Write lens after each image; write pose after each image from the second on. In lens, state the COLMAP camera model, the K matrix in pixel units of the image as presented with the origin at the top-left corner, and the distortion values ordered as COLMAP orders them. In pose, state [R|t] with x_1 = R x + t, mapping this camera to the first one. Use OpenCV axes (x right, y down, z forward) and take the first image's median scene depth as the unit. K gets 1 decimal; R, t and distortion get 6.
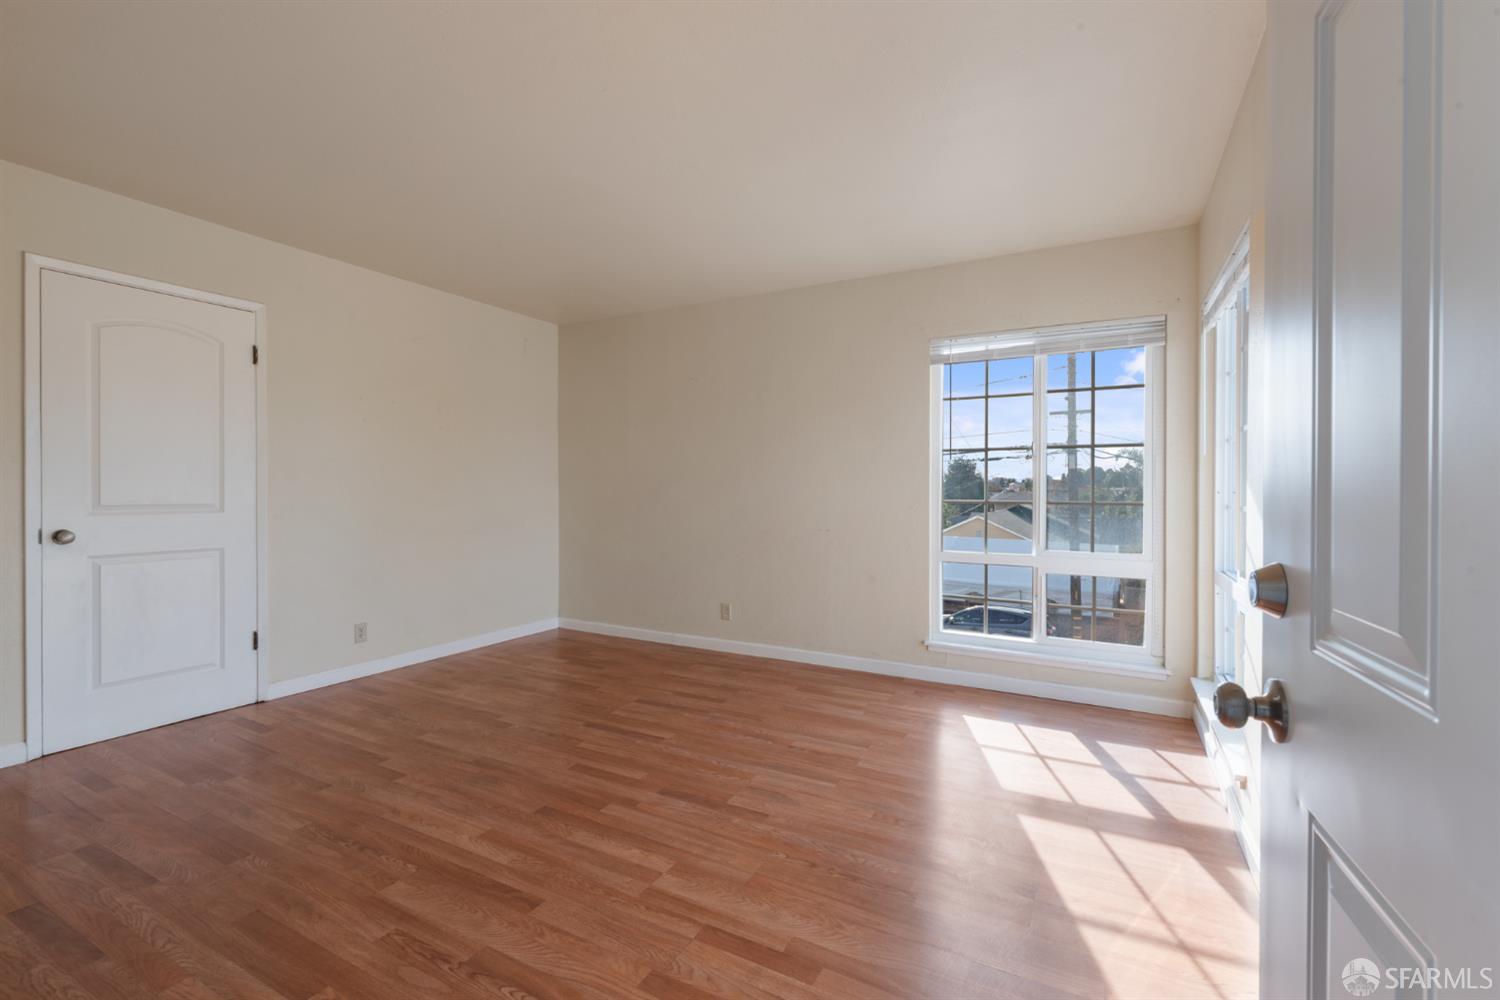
lens RADIAL K [[646.5, 0, 752.0], [0, 646.5, 494.4], [0, 0, 1]] dist [-0.000497, -0.000143]
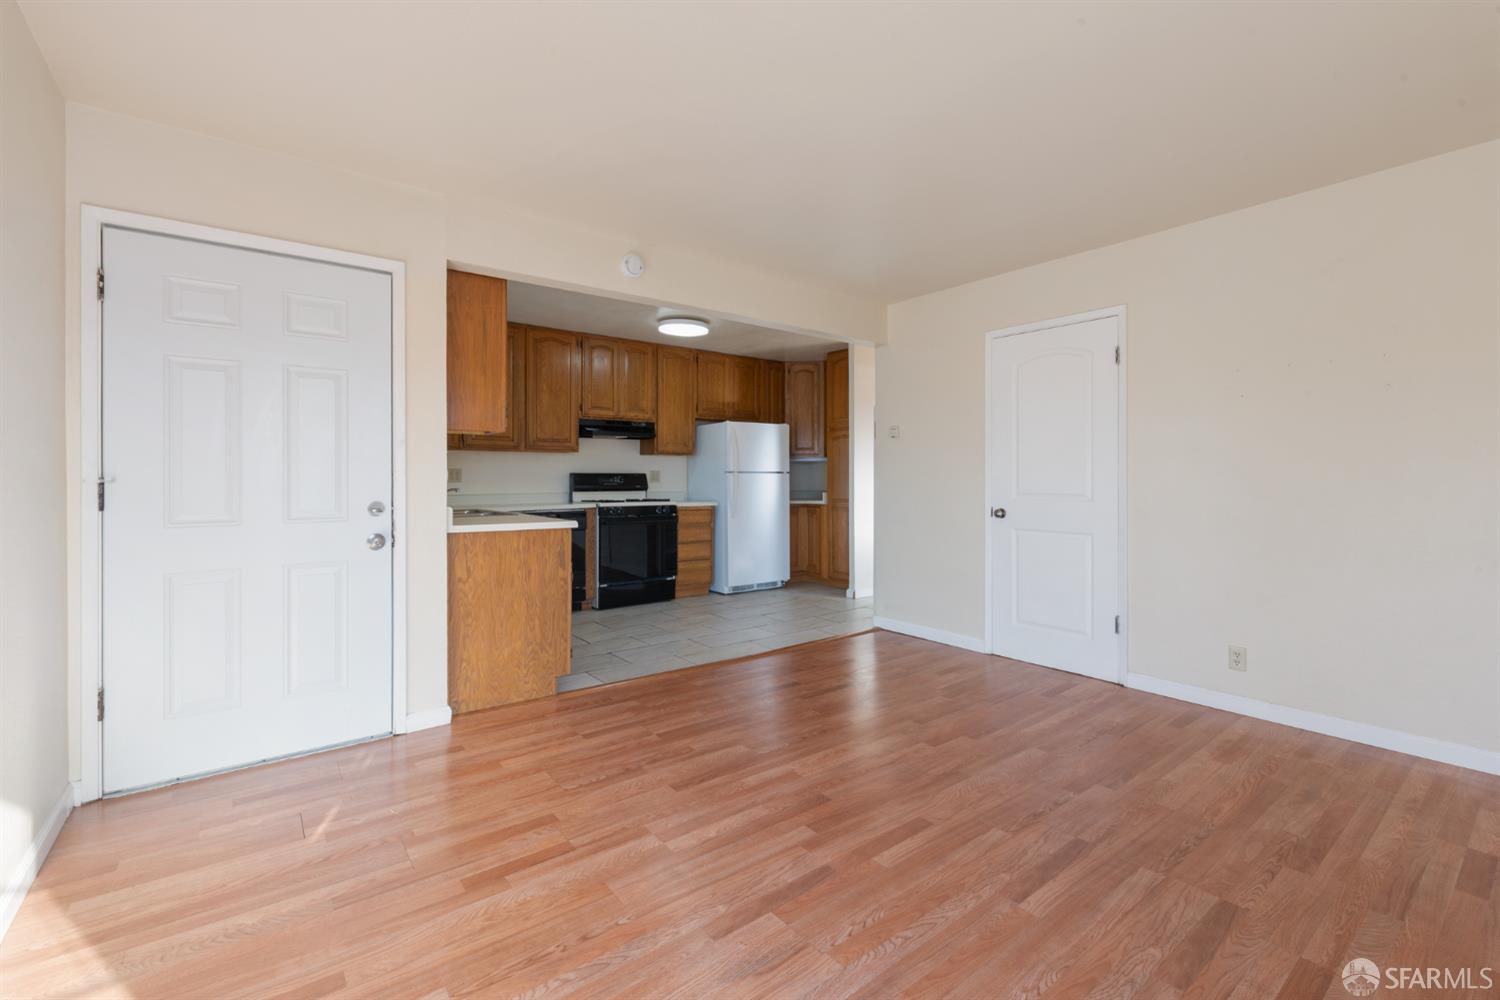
lens RADIAL K [[655.7, 0, 755.6], [0, 655.7, 480.2], [0, 0, 1]] dist [-0.001186, 0.000063]
pose [[-0.398559, 0.002700, -0.917139, 0.473240], [-0.007089, 0.999957, 0.006025, -0.013139], [0.917115, 0.008903, -0.398522, 0.931832]]
